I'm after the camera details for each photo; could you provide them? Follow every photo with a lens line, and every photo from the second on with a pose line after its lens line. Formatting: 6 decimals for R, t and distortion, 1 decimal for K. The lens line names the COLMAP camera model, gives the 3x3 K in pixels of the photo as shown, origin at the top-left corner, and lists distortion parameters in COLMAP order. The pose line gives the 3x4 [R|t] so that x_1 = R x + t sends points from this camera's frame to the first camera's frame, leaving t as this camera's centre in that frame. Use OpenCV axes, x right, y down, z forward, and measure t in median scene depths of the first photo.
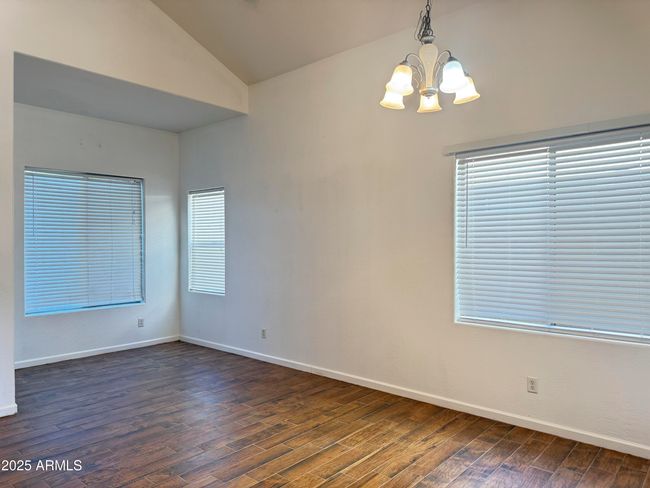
lens RADIAL K [[456.8, 0, 324.8], [0, 456.8, 242.6], [0, 0, 1]] dist [0.015101, -0.007137]
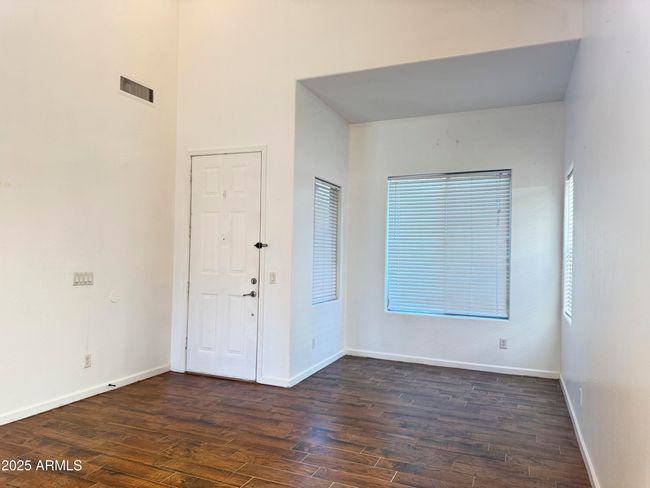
lens RADIAL K [[456.8, 0, 325.2], [0, 456.8, 246.6], [0, 0, 1]] dist [0.015101, -0.007137]
pose [[0.323483, -0.005268, -0.946219, 0.367153], [-0.016999, 0.999791, -0.011378, 0.019359], [0.946081, 0.019765, 0.323326, 0.560057]]
